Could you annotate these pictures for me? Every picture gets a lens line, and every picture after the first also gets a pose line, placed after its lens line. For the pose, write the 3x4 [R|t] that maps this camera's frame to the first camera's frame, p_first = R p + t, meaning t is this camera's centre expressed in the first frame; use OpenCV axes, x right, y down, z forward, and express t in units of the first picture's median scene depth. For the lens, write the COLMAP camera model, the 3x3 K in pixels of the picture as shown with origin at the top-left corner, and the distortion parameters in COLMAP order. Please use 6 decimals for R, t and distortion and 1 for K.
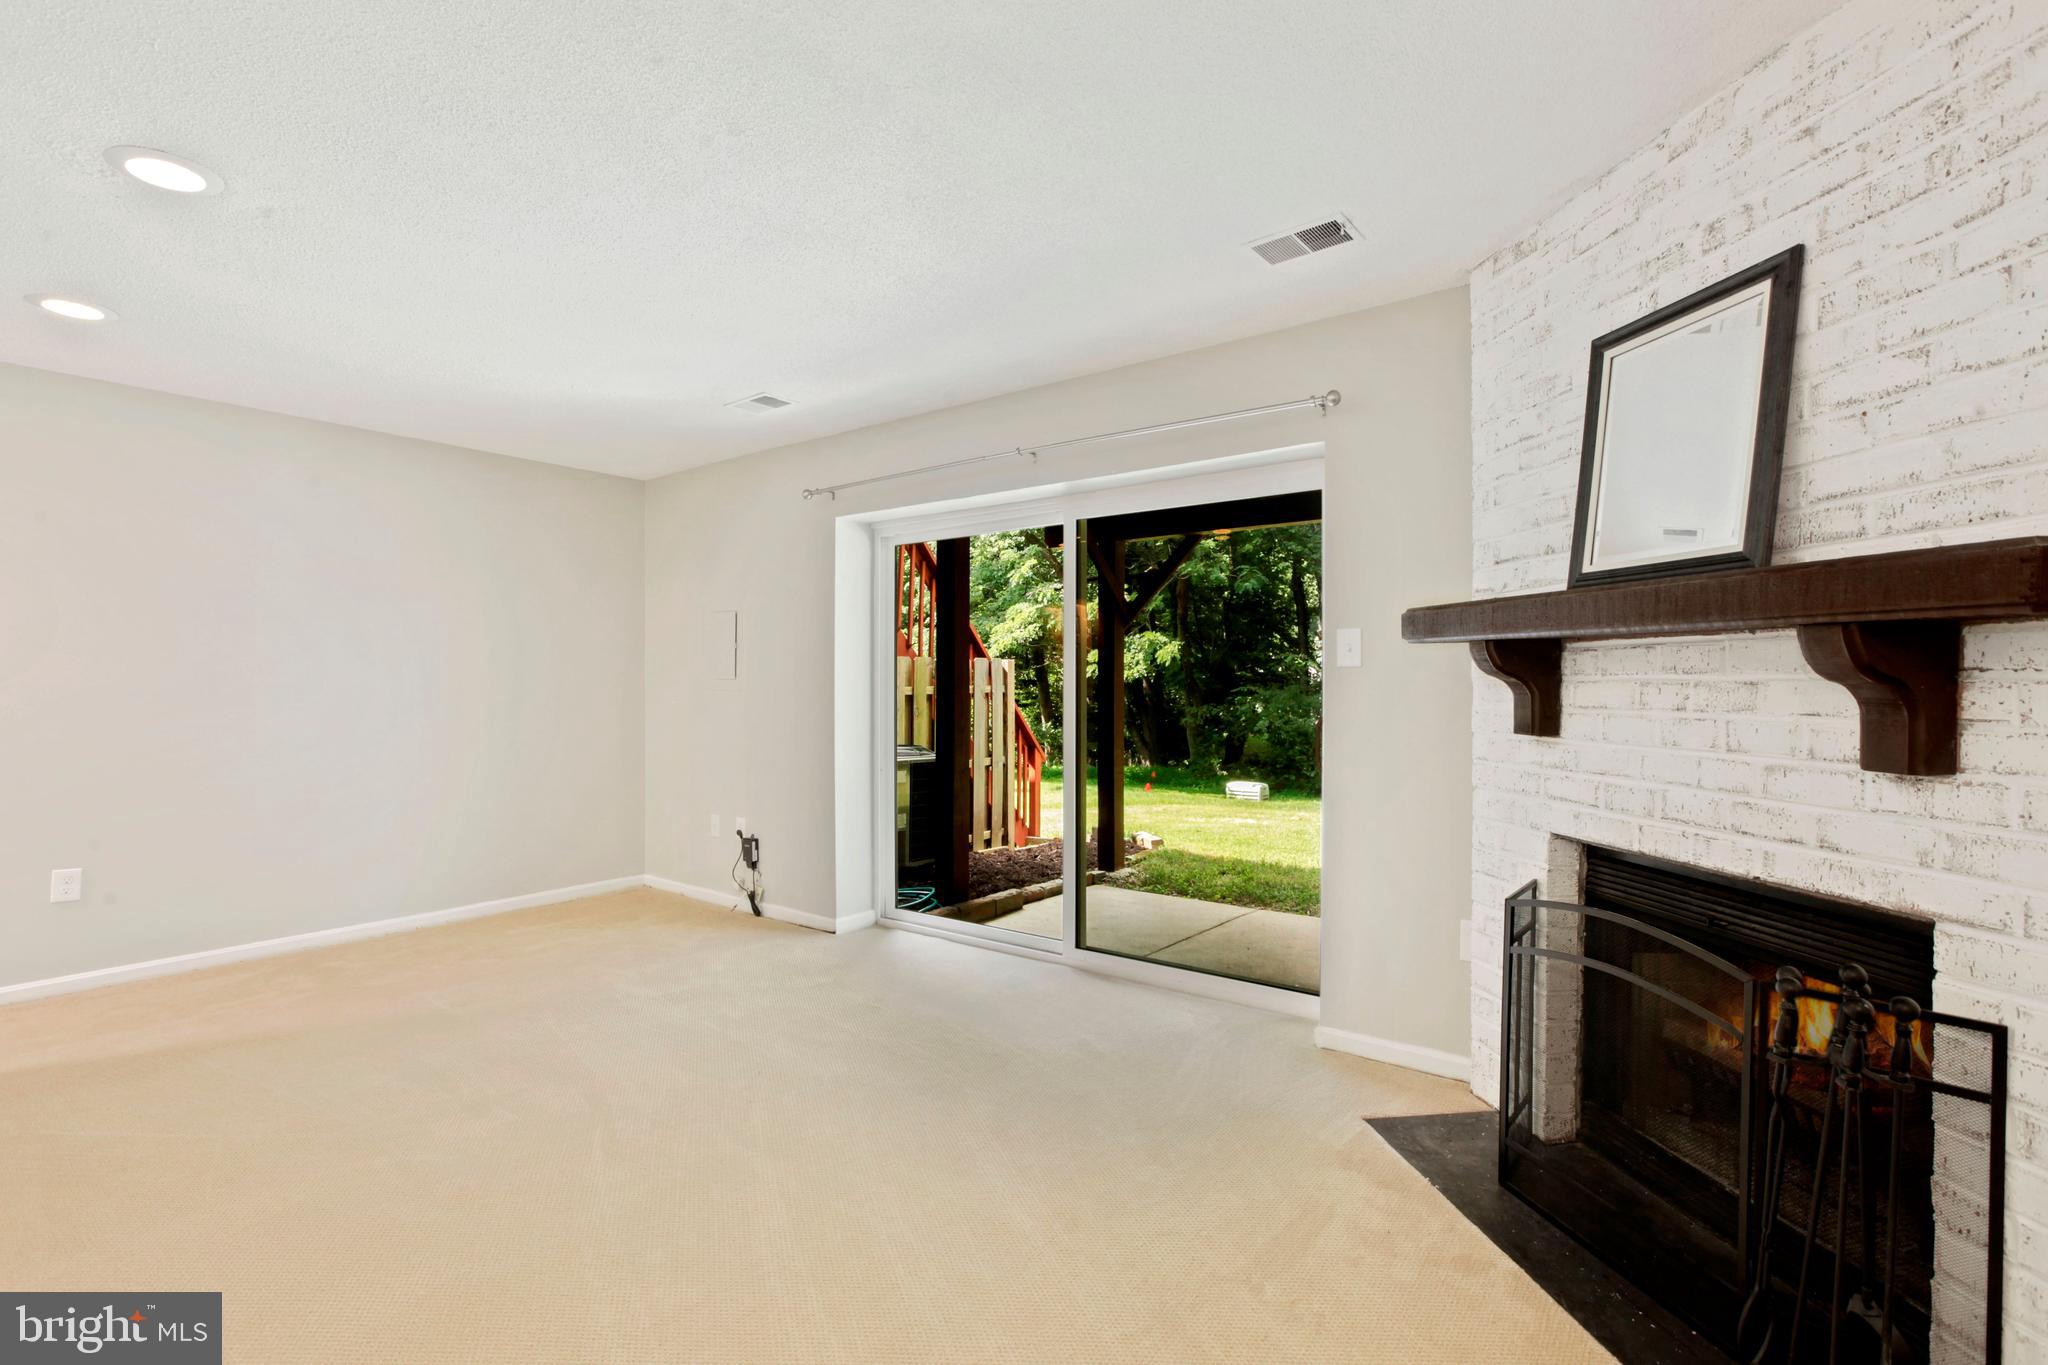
lens RADIAL K [[933.5, 0, 1030.6], [0, 933.5, 686.9], [0, 0, 1]] dist [-0.055260, 0.021028]
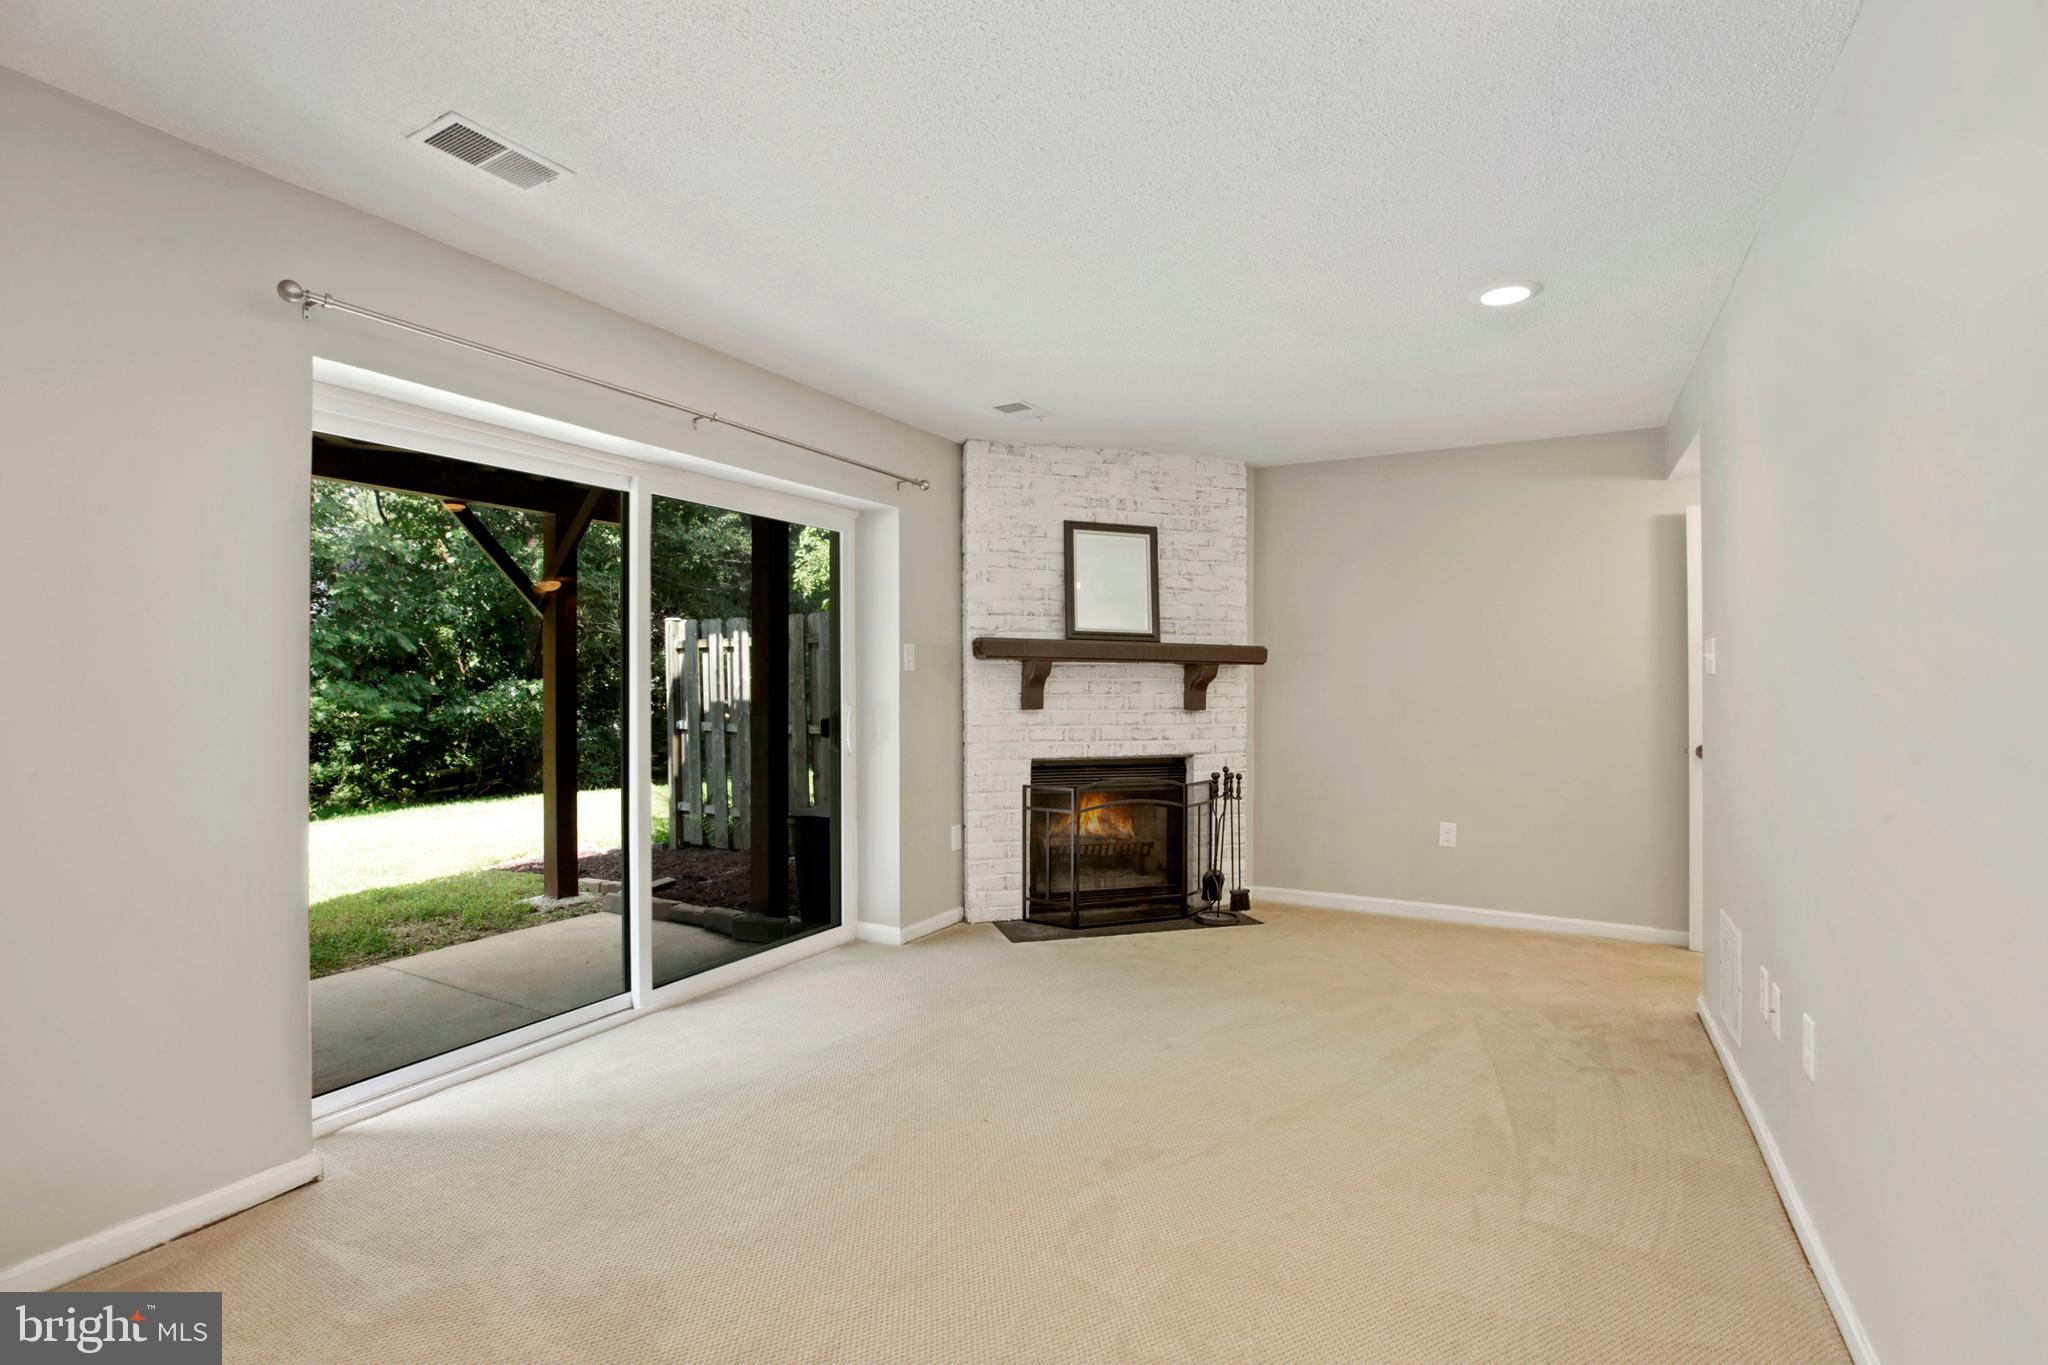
lens RADIAL K [[933.5, 0, 1030.6], [0, 933.5, 686.9], [0, 0, 1]] dist [-0.055260, 0.021028]
pose [[-0.146362, -0.002632, 0.989228, -1.767308], [0.003955, 0.999987, 0.003246, -0.000635], [-0.989223, 0.004387, -0.146350, 1.628967]]
